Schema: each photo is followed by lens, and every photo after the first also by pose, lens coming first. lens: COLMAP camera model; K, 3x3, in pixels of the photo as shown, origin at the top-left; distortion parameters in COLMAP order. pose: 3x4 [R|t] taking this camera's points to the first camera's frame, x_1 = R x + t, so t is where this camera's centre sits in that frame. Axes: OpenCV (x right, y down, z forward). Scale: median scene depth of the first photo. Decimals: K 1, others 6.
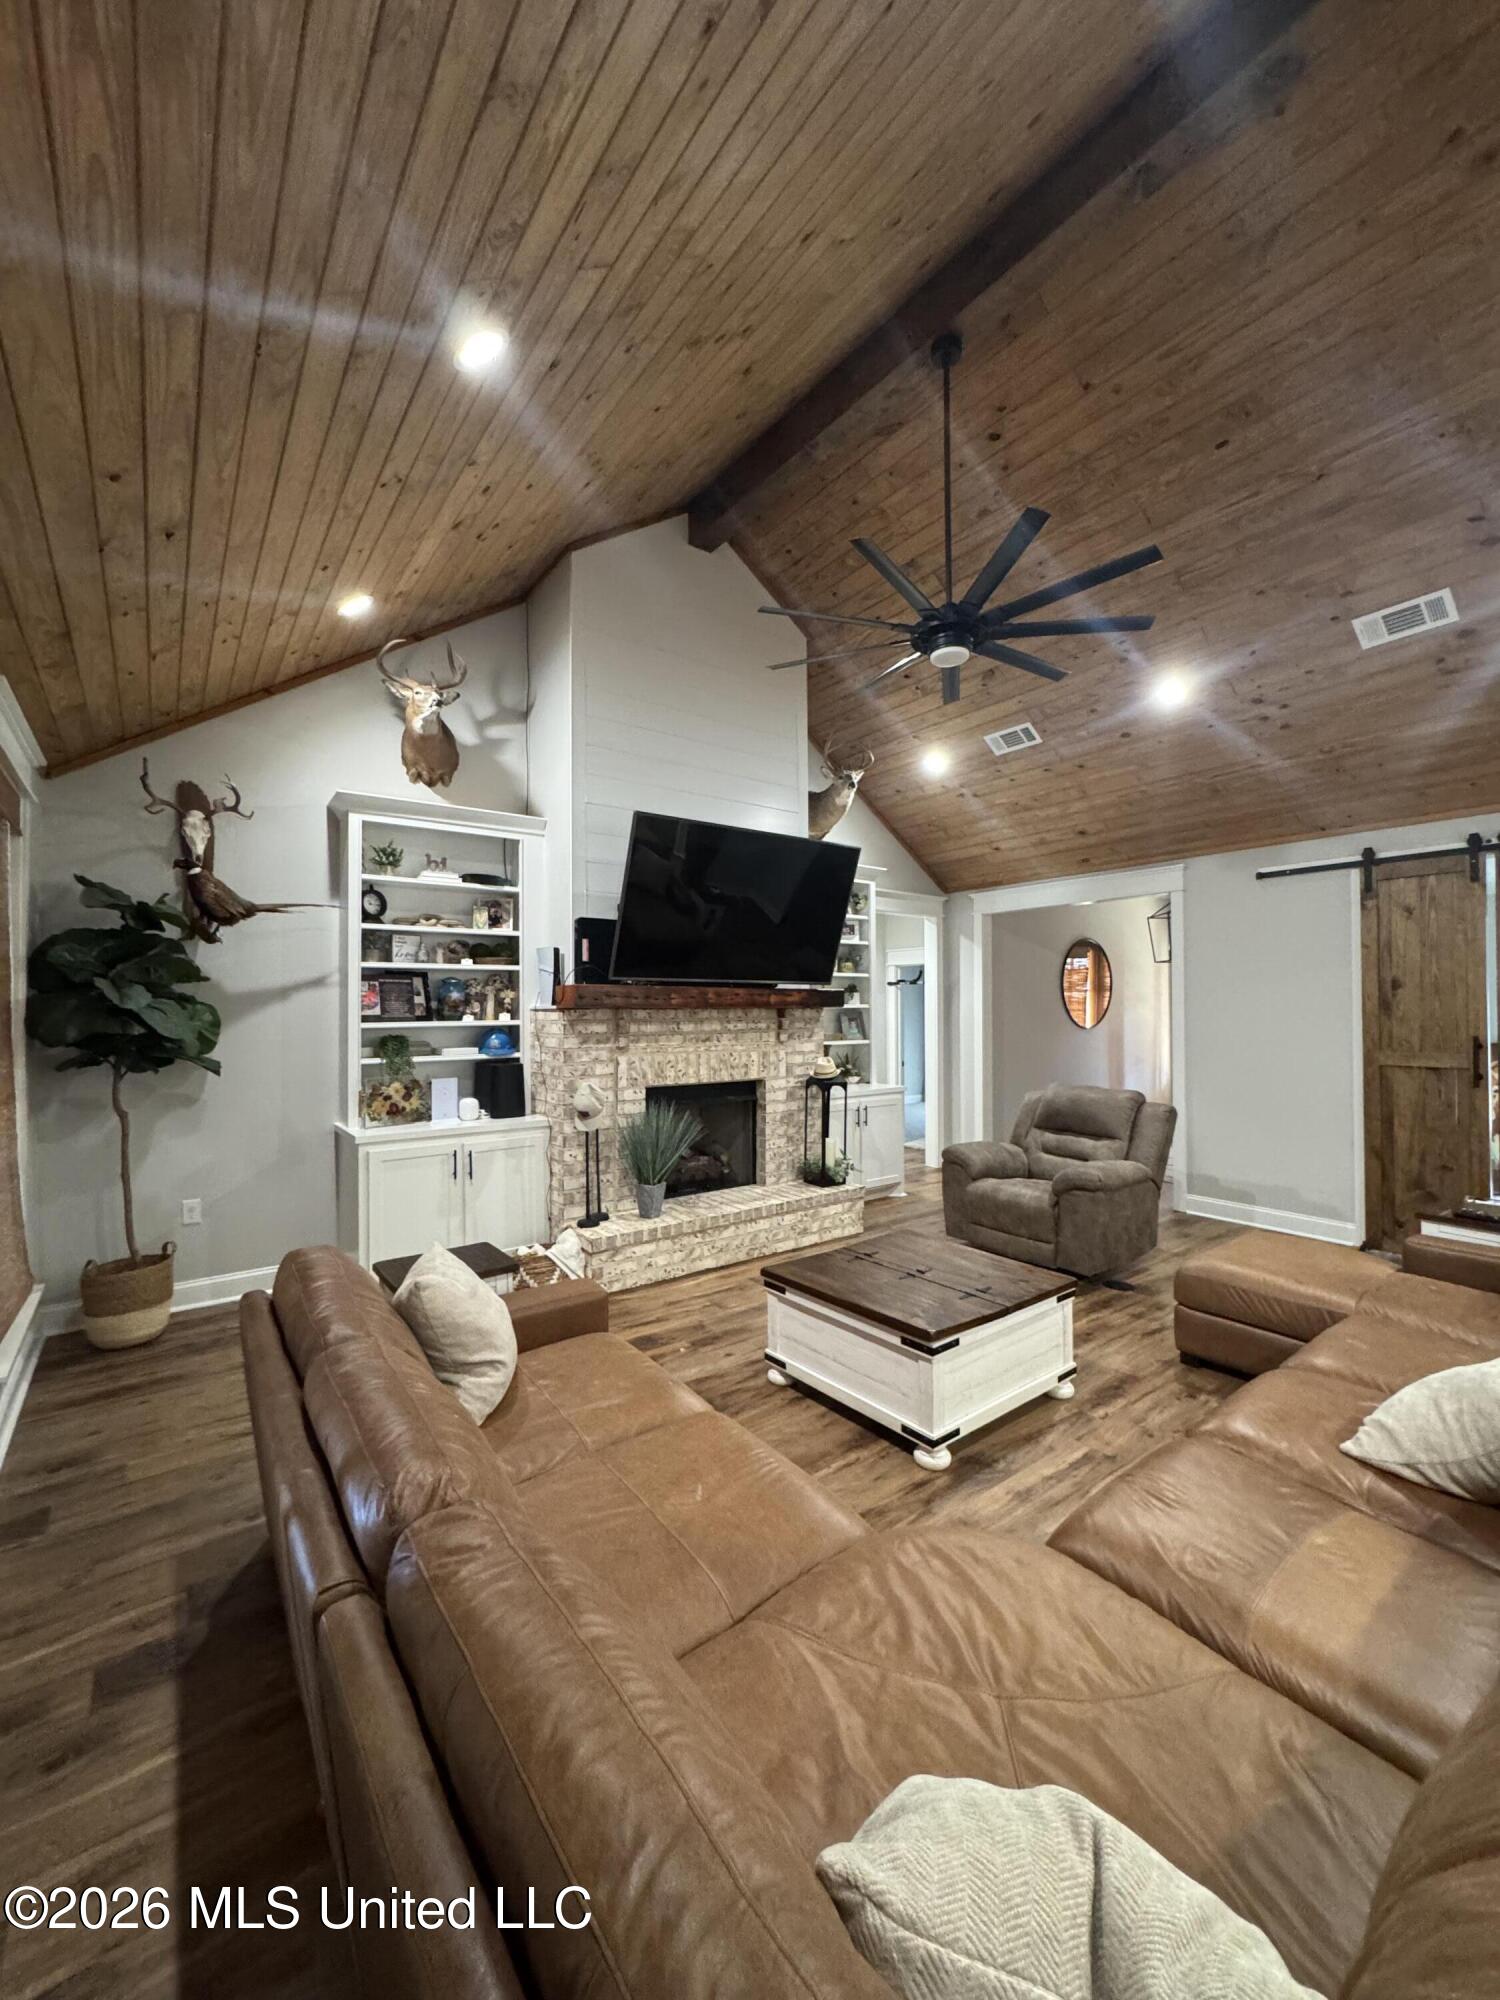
lens RADIAL K [[794.6, 0, 754.4], [0, 794.6, 995.2], [0, 0, 1]] dist [-0.004284, -0.000094]
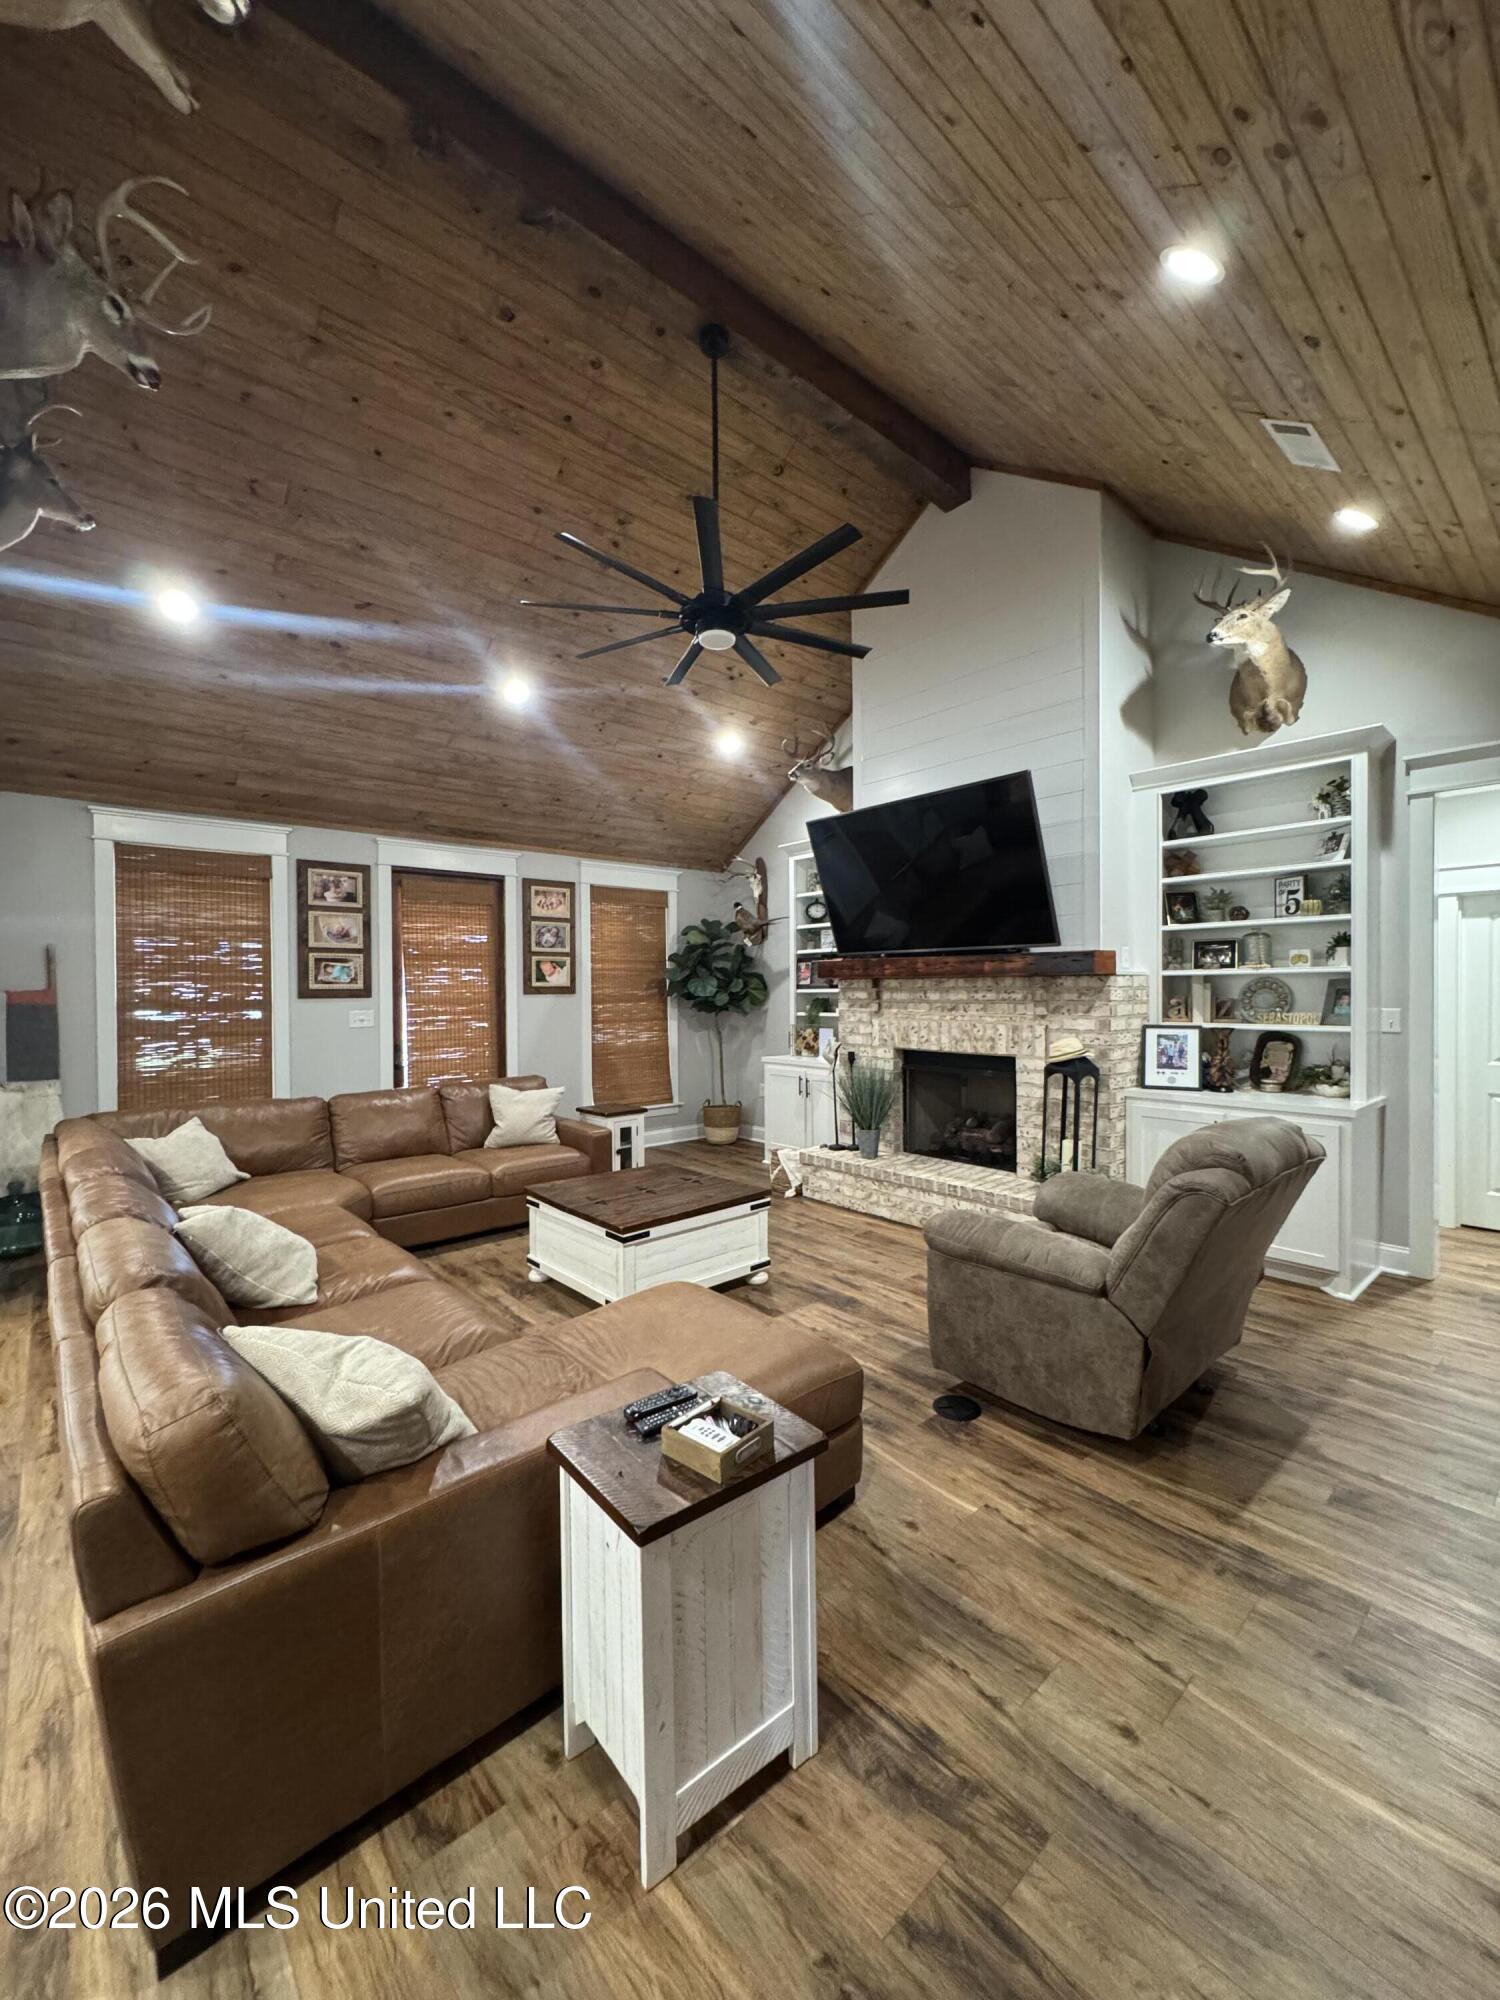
lens RADIAL K [[795.6, 0, 752.9], [0, 795.6, 994.3], [0, 0, 1]] dist [-0.003582, -0.000519]
pose [[0.076302, 0.011779, -0.997015, 0.960153], [0.024263, 0.999612, 0.013667, 0.018907], [0.996790, -0.025233, 0.075986, 0.709107]]
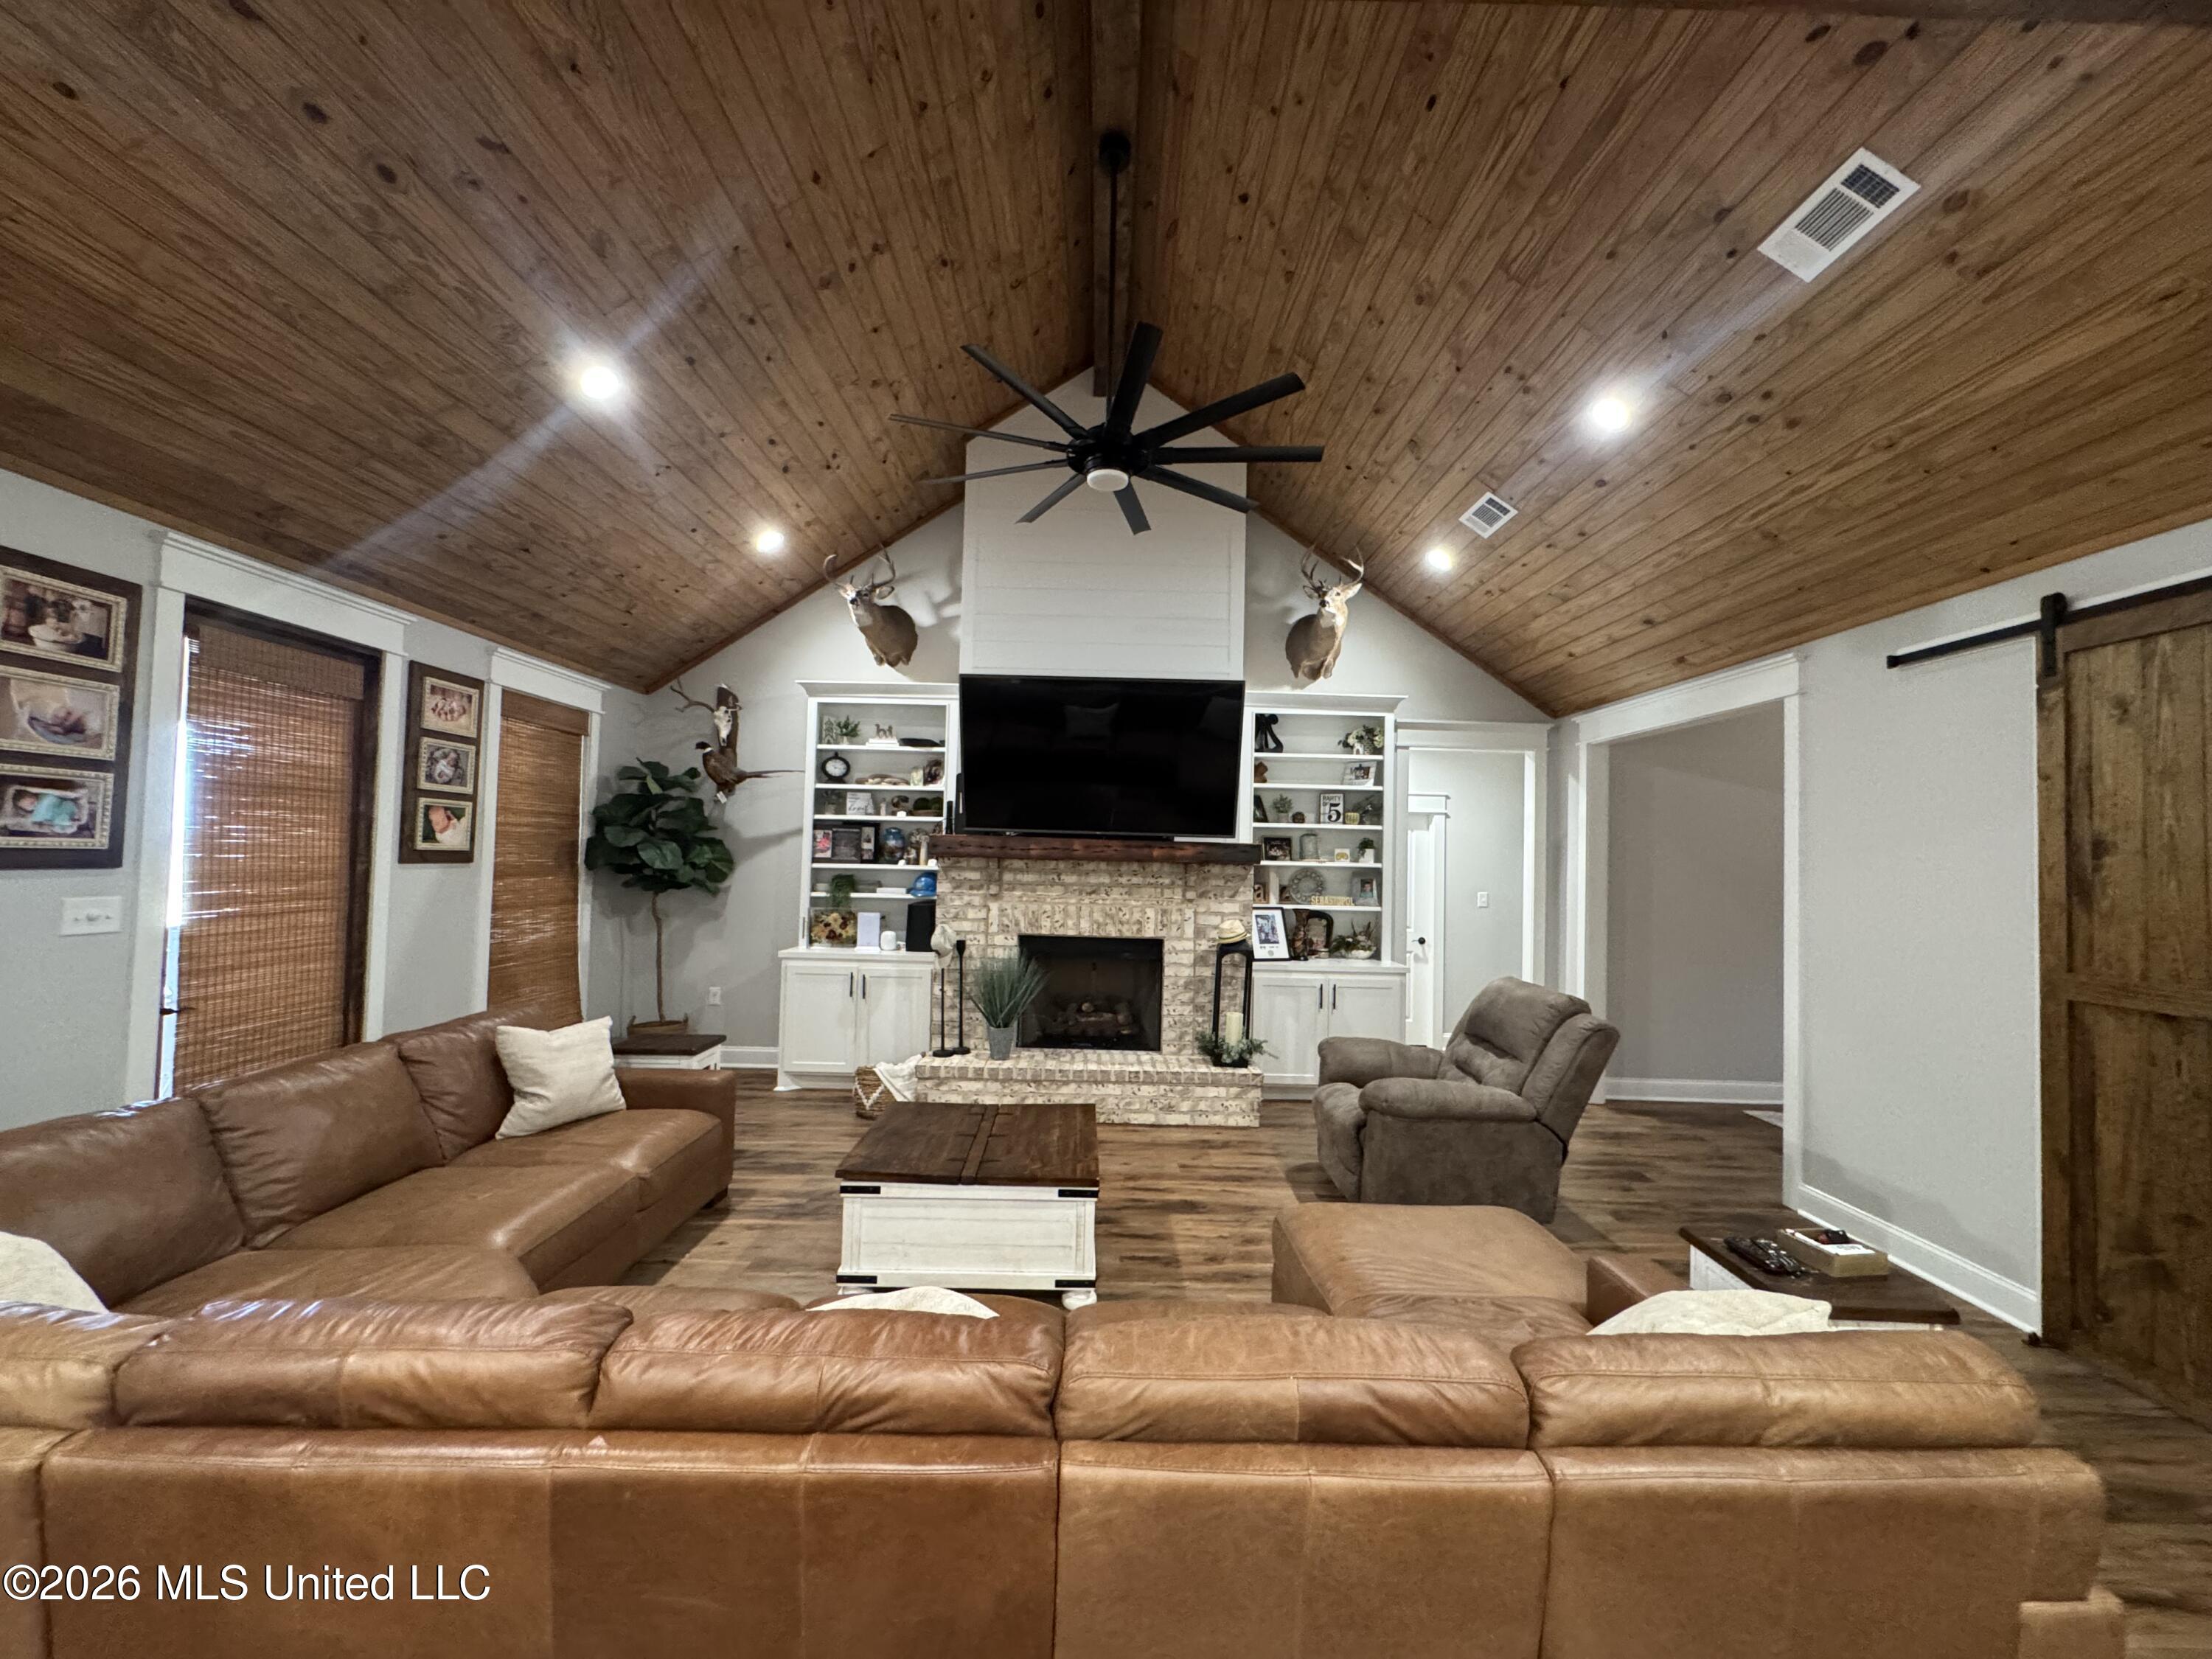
lens RADIAL K [[880.0, 0, 1106.3], [0, 880.0, 822.5], [0, 0, 1]] dist [-0.003582, -0.000519]
pose [[0.800835, 0.000586, -0.598884, 0.633506], [-0.019248, 0.999508, -0.024762, -0.003667], [0.598575, 0.031358, 0.800453, 0.146074]]
